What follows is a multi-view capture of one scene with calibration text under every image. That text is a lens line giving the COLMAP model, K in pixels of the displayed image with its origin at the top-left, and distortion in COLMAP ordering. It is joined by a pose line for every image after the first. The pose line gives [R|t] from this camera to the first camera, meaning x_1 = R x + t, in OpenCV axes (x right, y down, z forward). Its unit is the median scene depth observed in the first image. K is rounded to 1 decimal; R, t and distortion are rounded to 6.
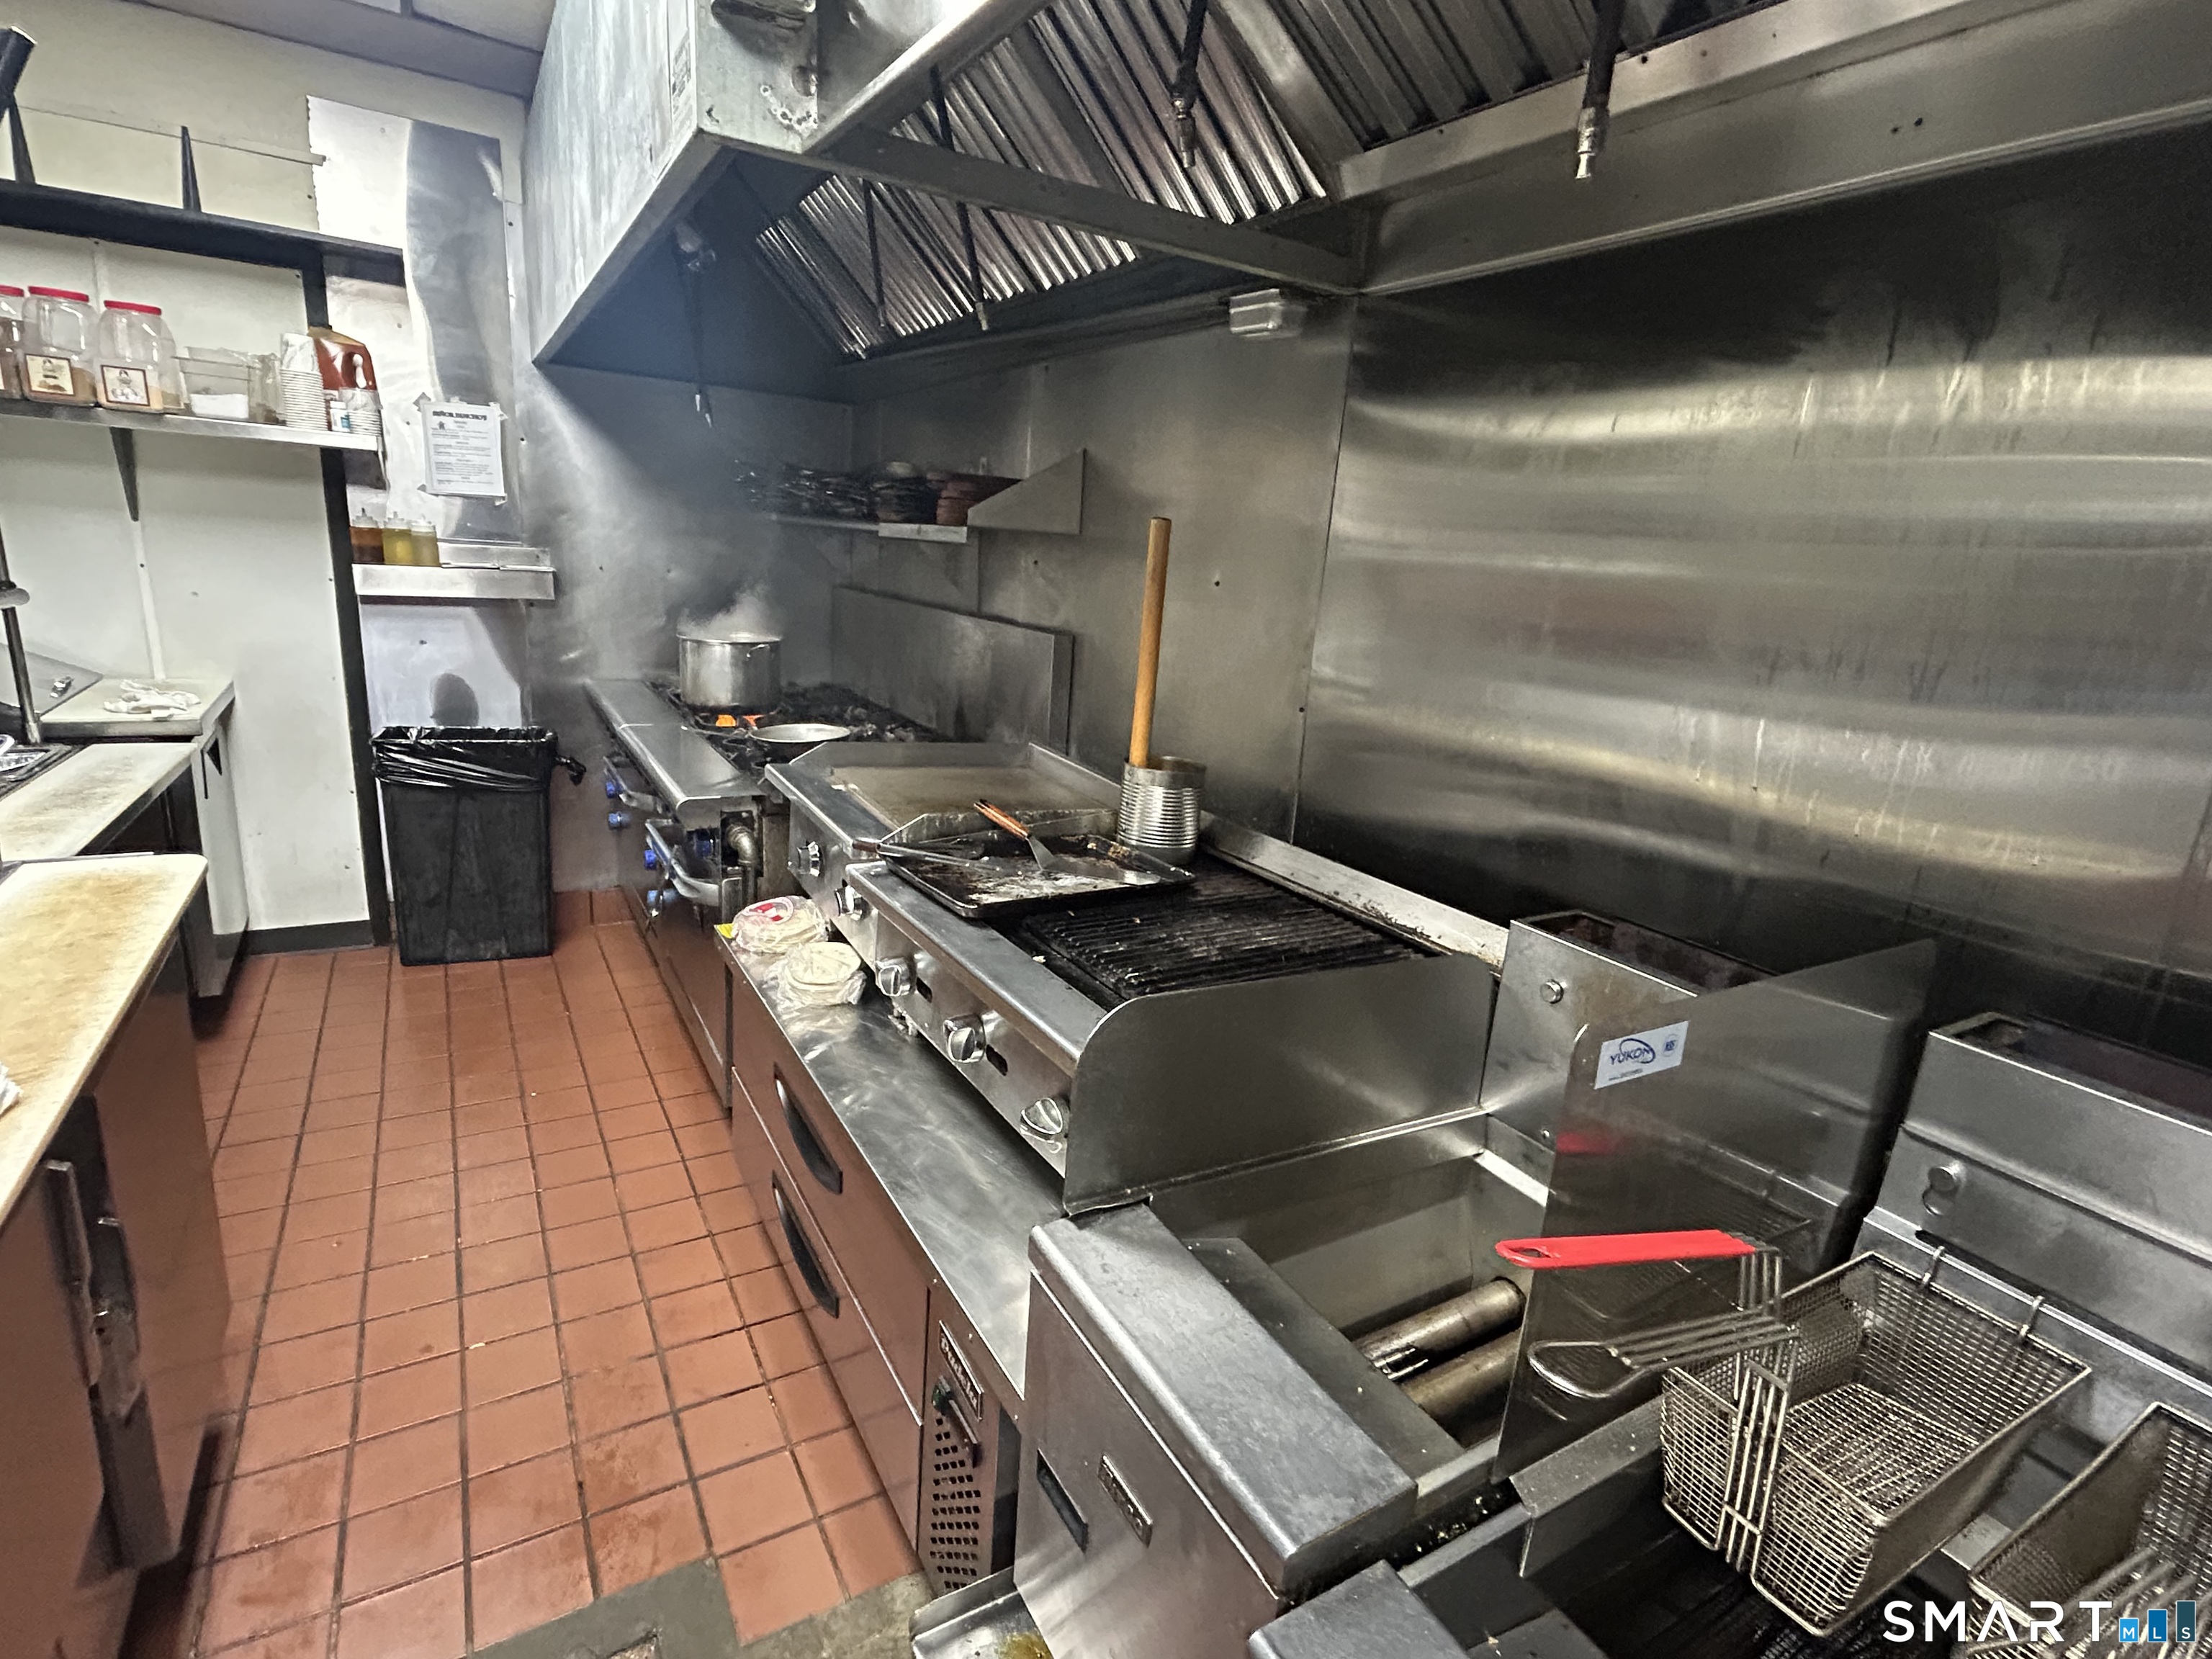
lens RADIAL K [[1092.0, 0, 1110.7], [0, 1092.0, 827.7], [0, 0, 1]] dist [-0.002410, 0.001827]
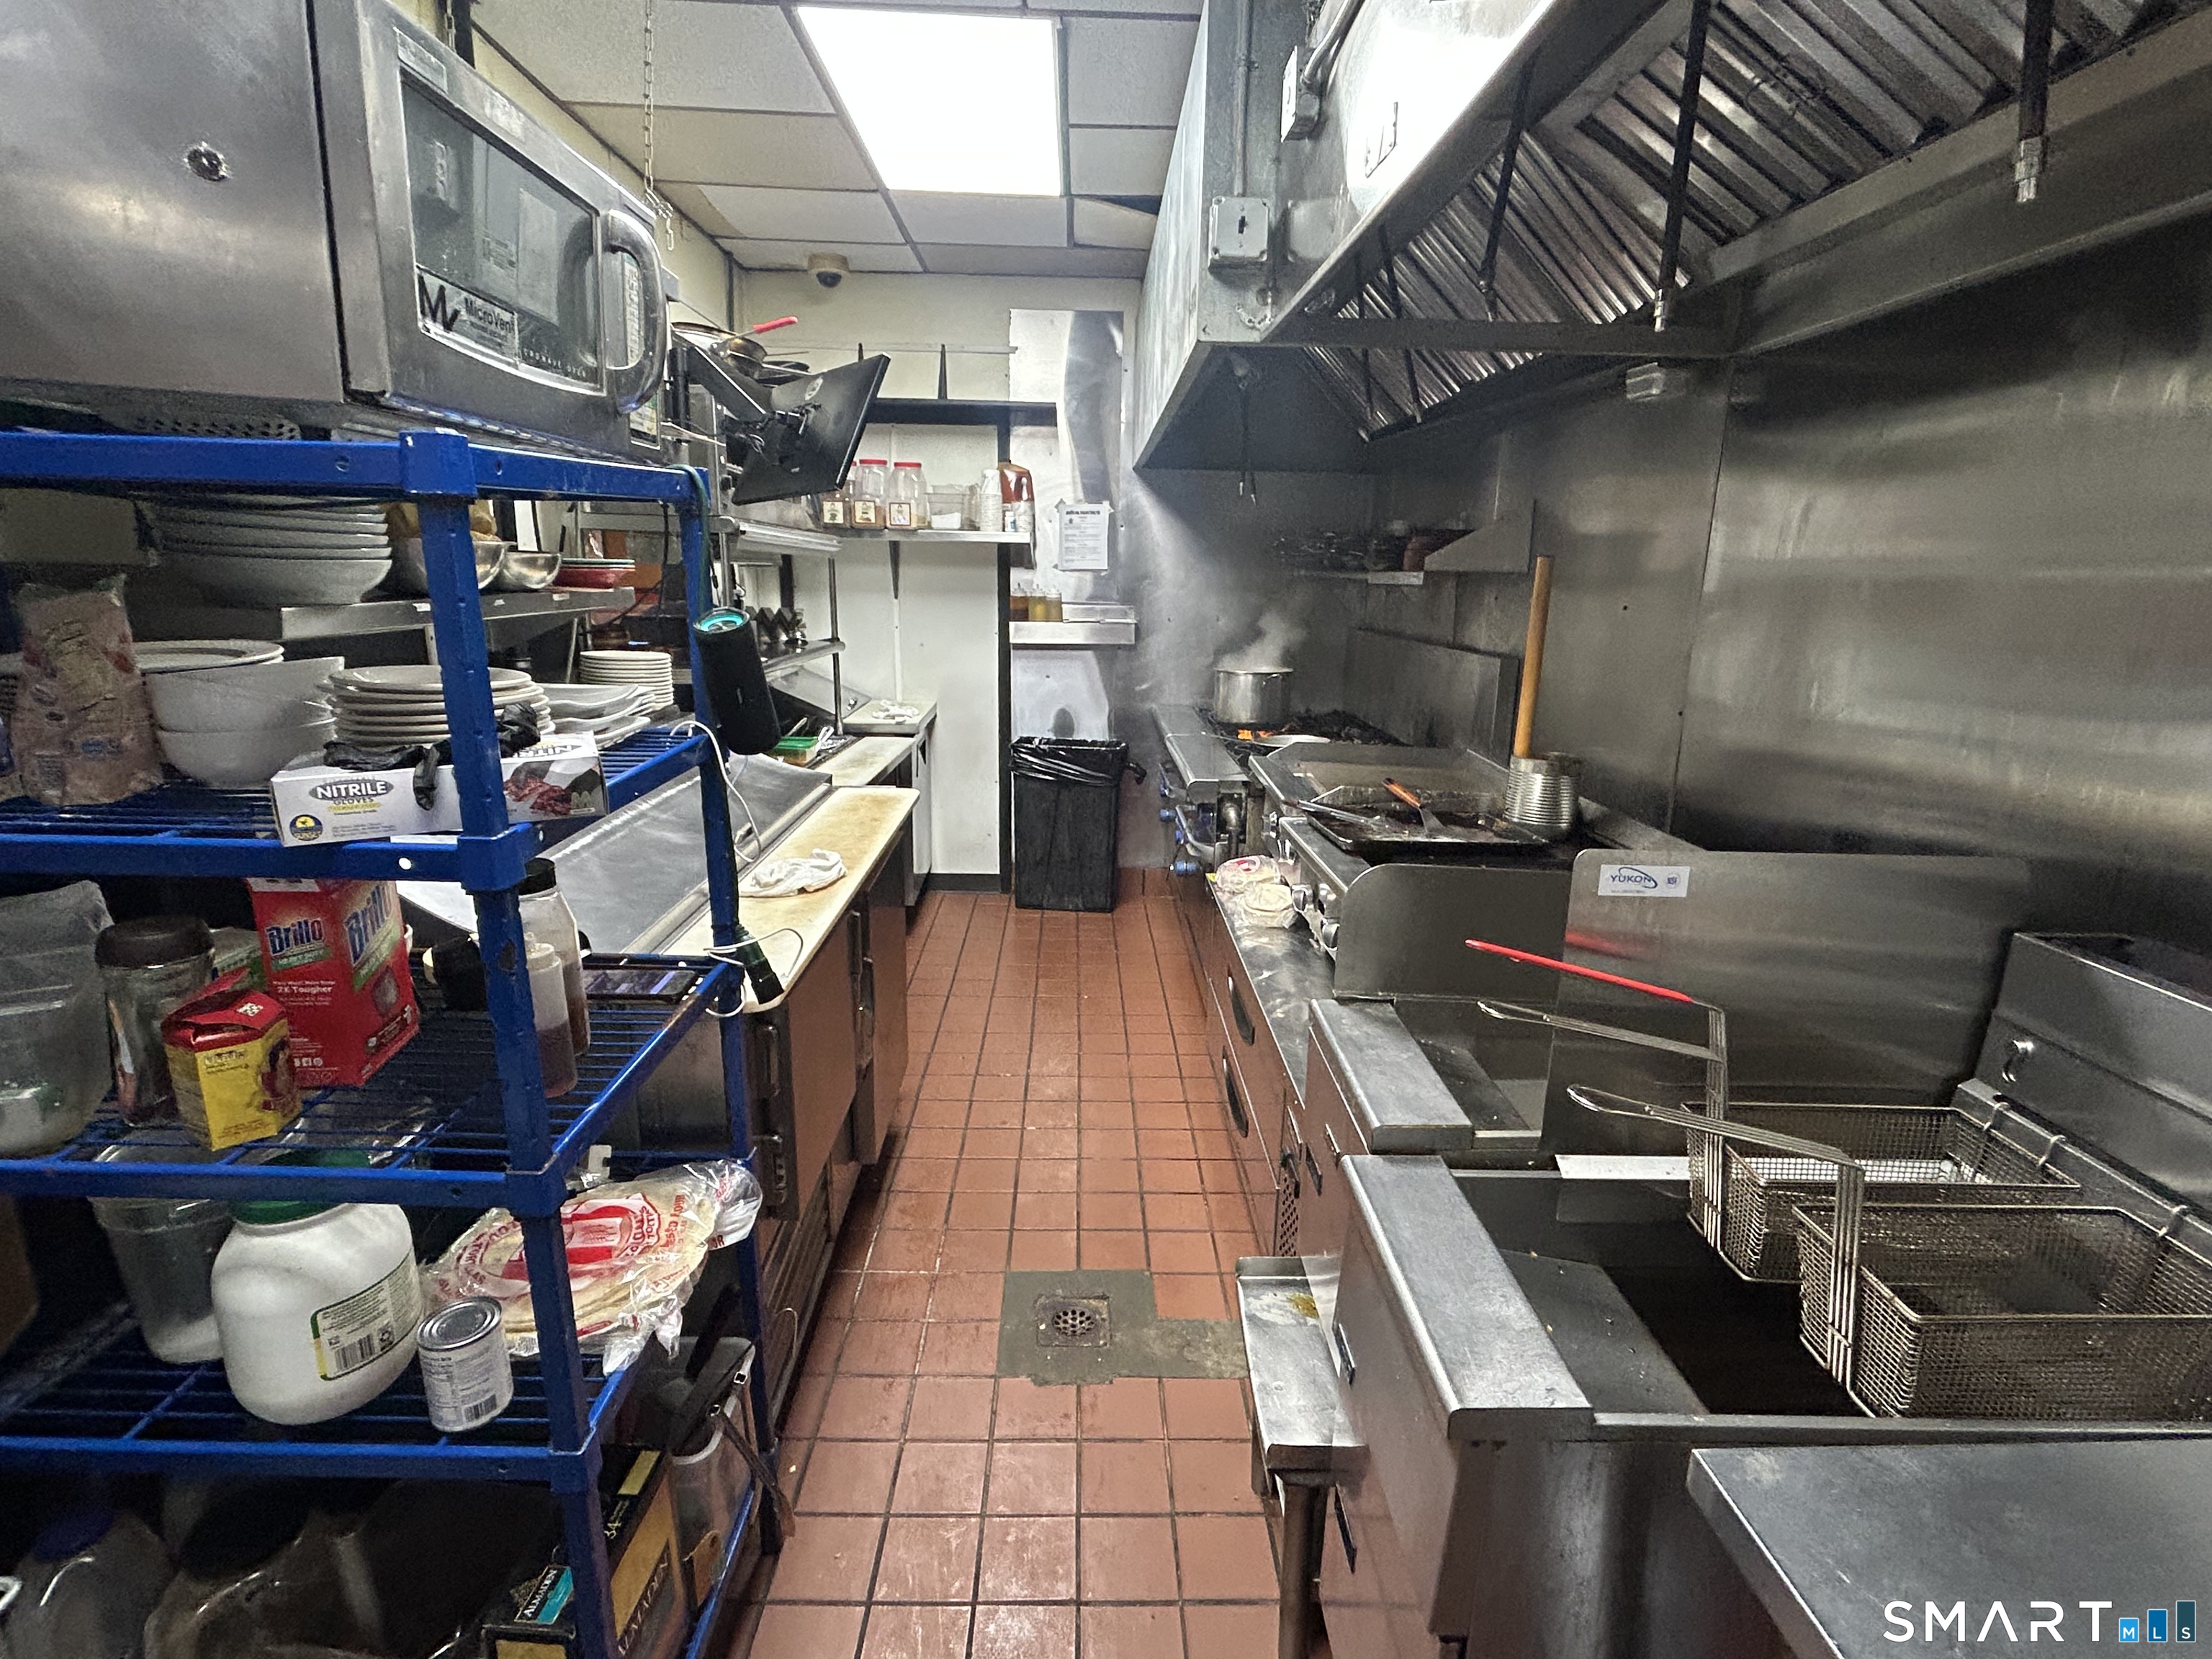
lens RADIAL K [[1092.0, 0, 1103.2], [0, 1092.0, 827.9], [0, 0, 1]] dist [-0.002410, 0.001827]
pose [[0.868844, 0.057925, -0.491686, 0.166689], [-0.080124, 0.996491, -0.024189, 0.066578], [0.488559, 0.060413, 0.870437, -0.216499]]
